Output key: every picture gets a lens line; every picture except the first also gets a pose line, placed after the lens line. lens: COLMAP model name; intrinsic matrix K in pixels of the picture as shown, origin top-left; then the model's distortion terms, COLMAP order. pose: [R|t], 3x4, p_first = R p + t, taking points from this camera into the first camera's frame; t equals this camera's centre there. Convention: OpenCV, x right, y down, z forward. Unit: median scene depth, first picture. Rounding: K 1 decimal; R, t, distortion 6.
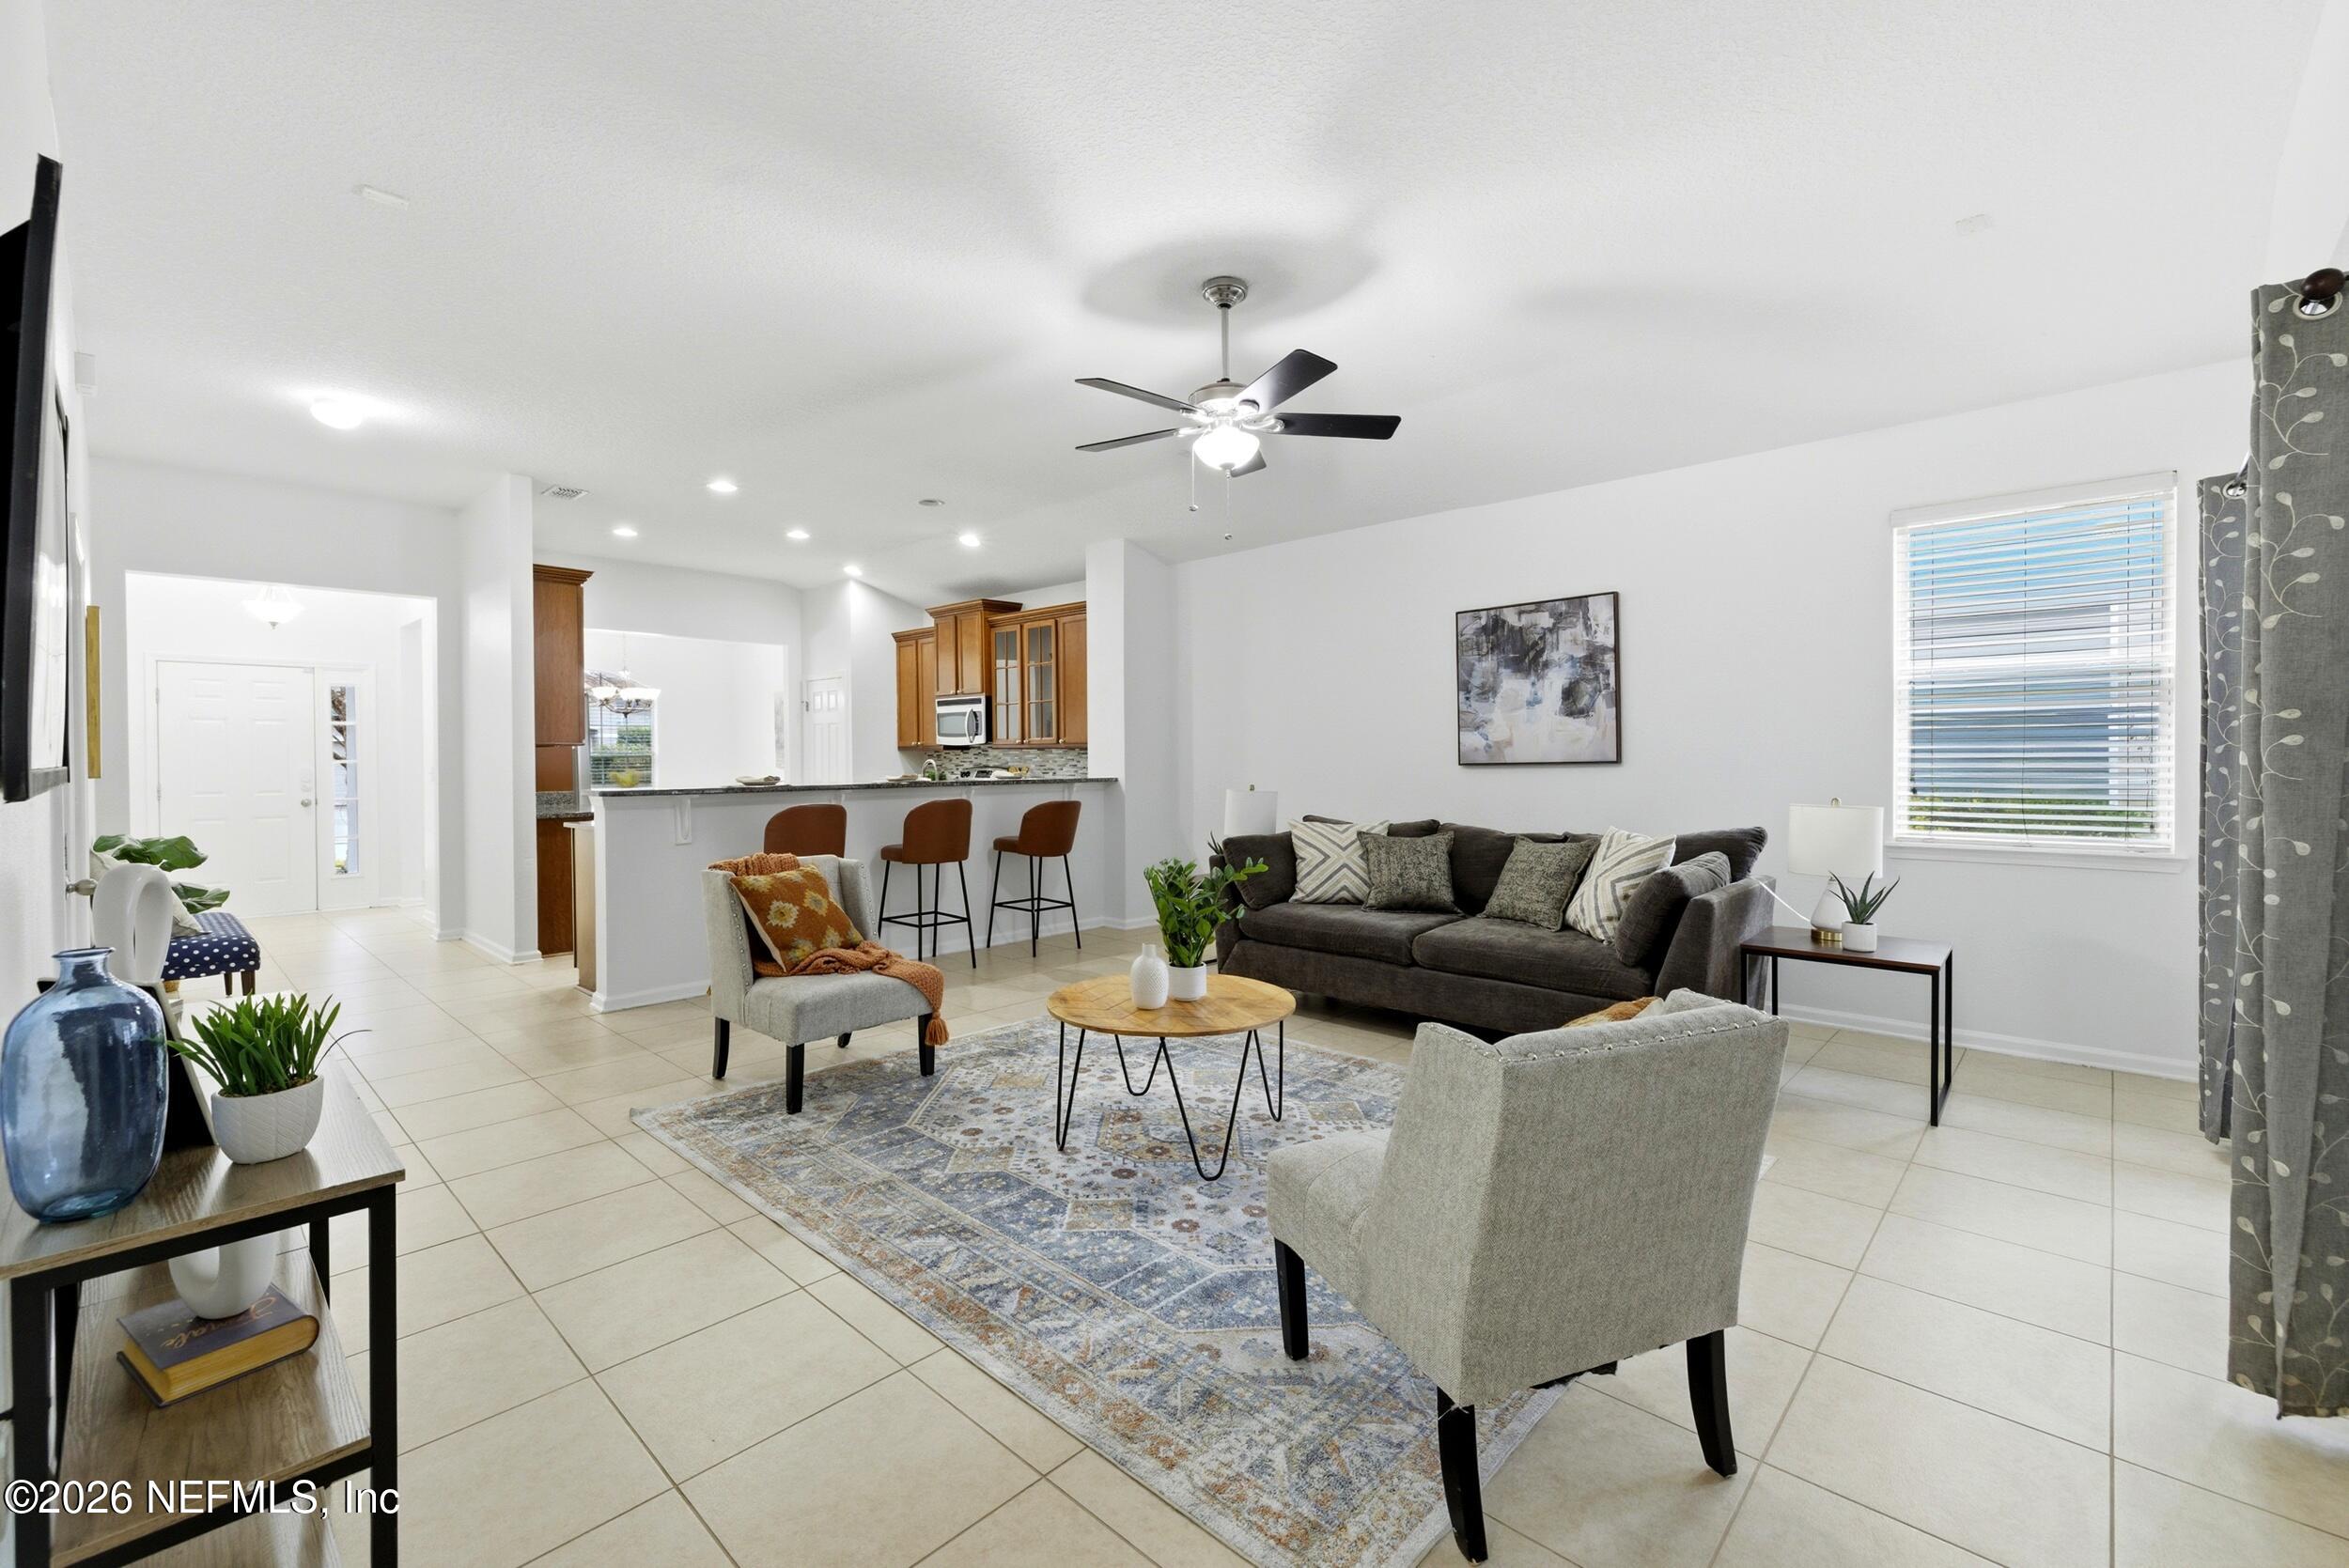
lens RADIAL K [[986.9, 0, 1177.8], [0, 986.9, 771.2], [0, 0, 1]] dist [0.002090, 0.000086]
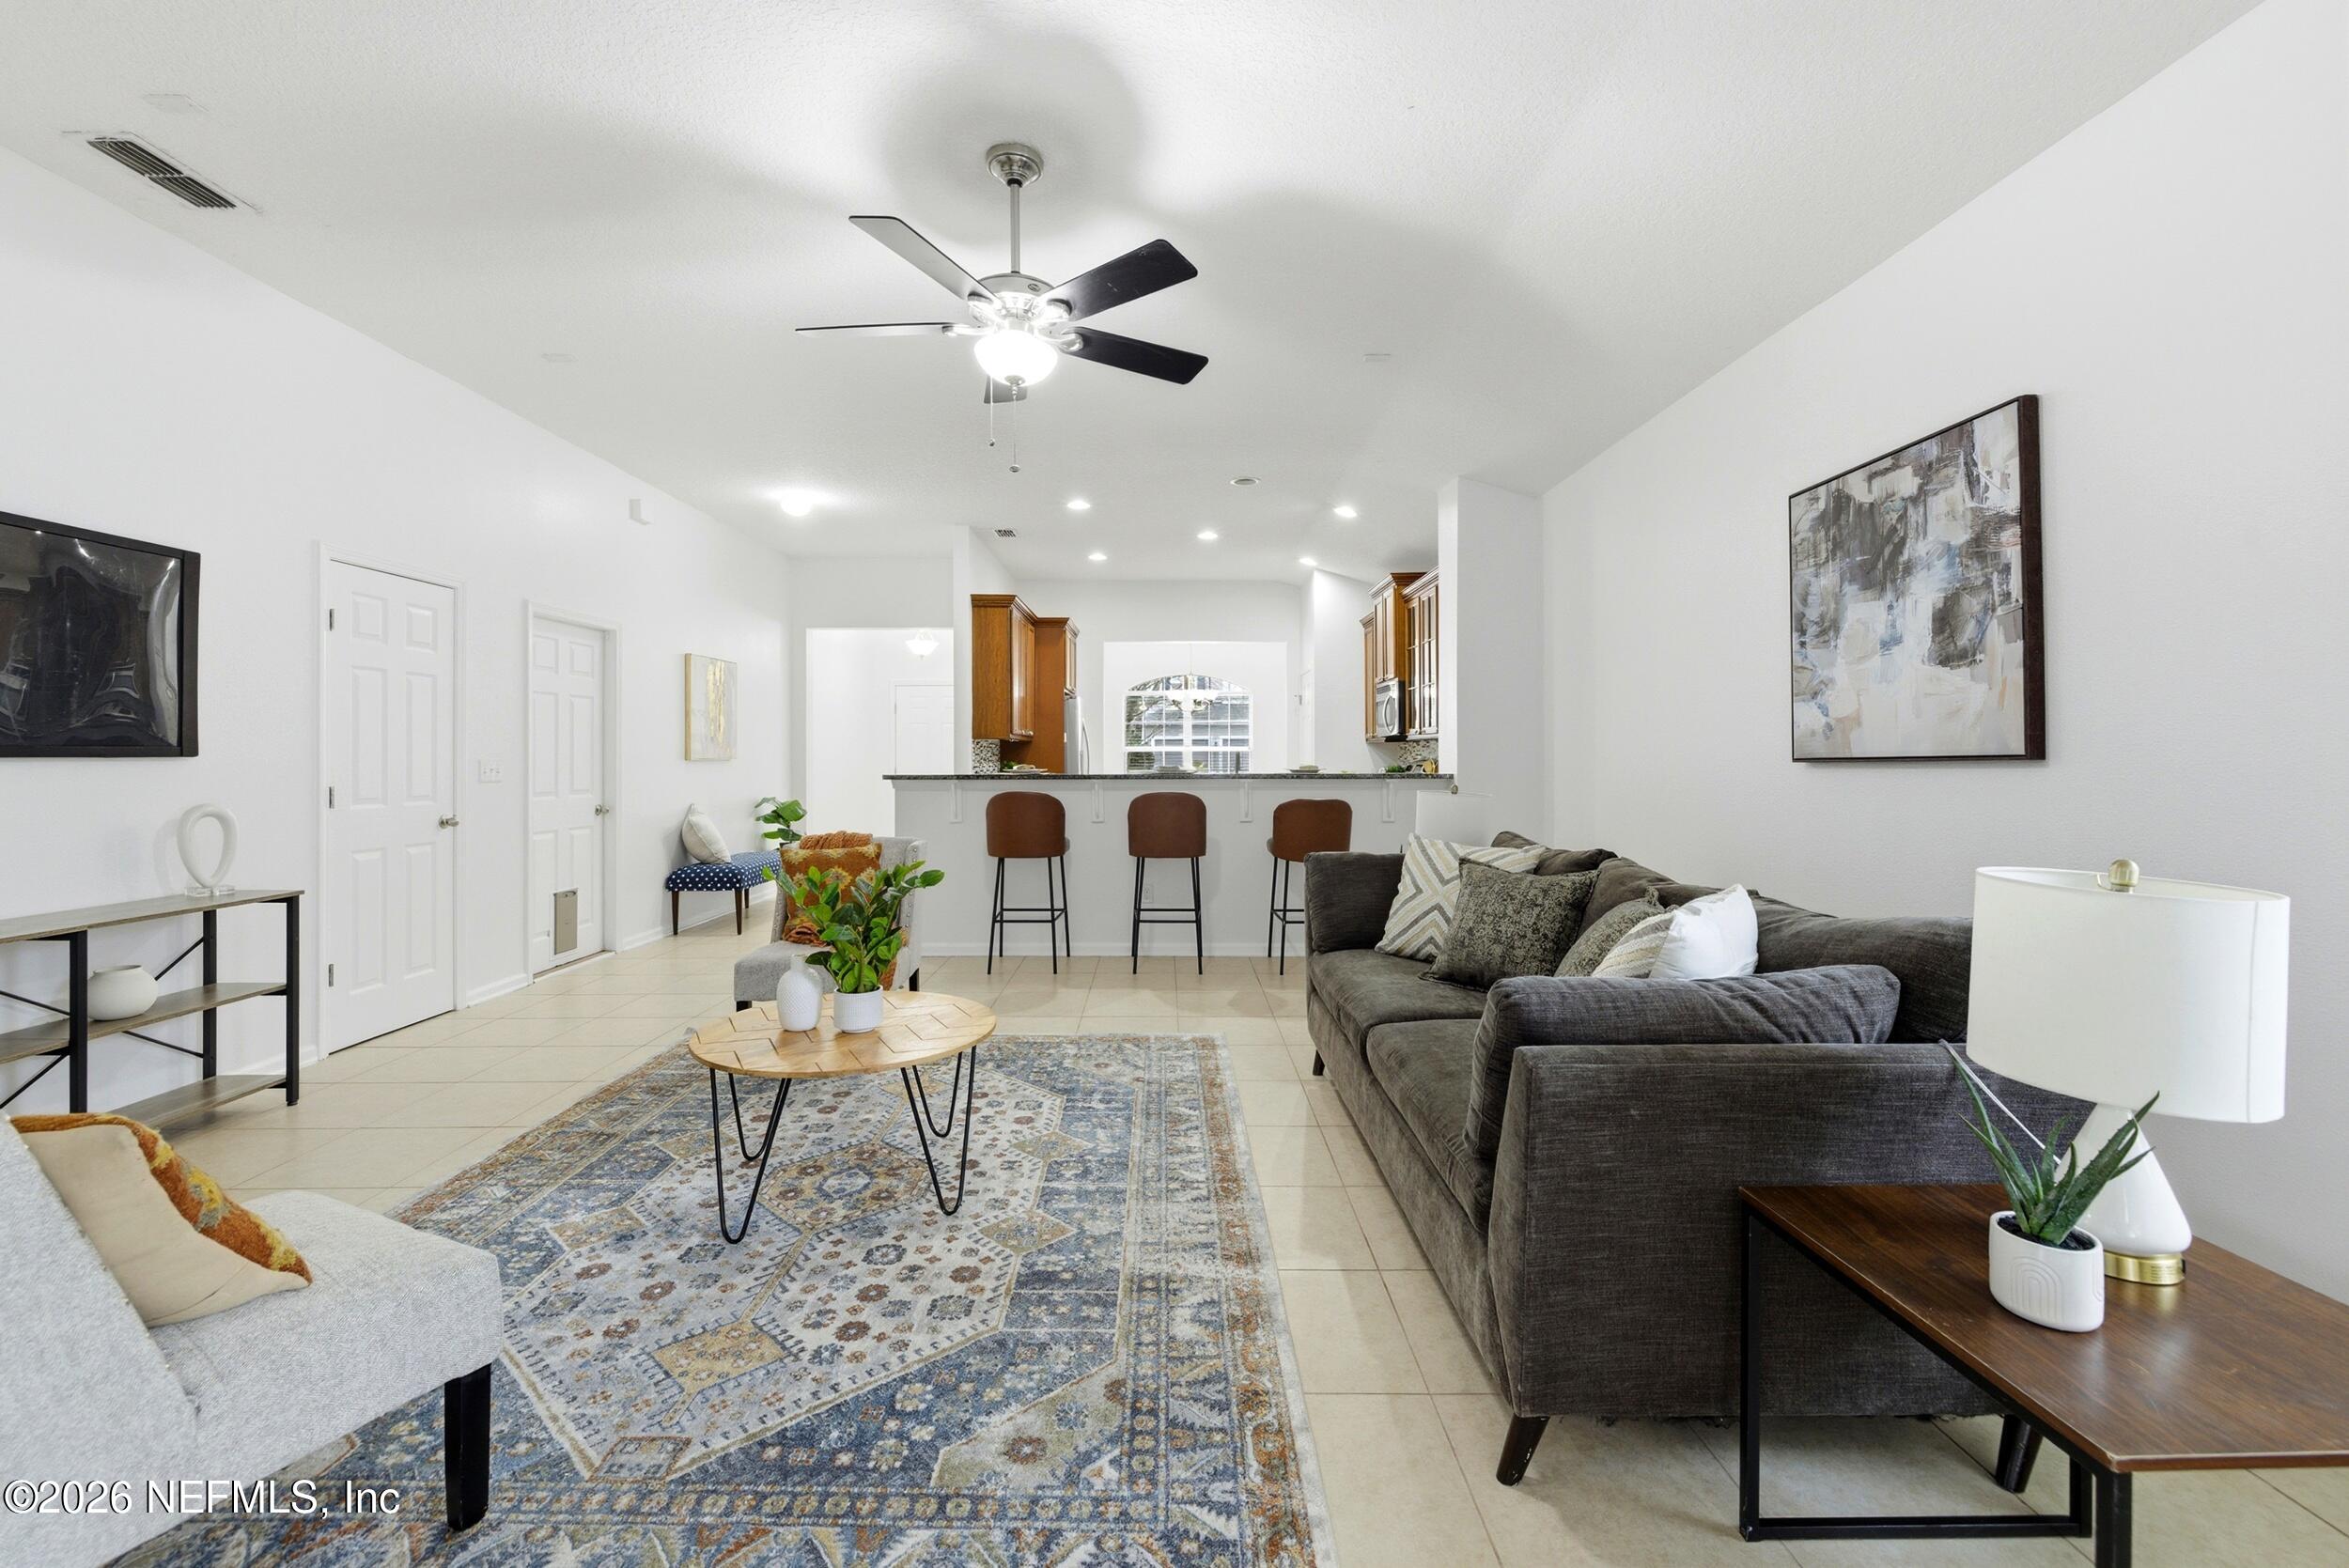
lens RADIAL K [[980.2, 0, 1167.2], [0, 980.2, 761.8], [0, 0, 1]] dist [-0.001788, -0.000245]
pose [[0.689229, 0.009496, -0.724481, 0.488036], [-0.010514, 0.999940, 0.003104, -0.003807], [0.724467, 0.005478, 0.689288, 0.372407]]
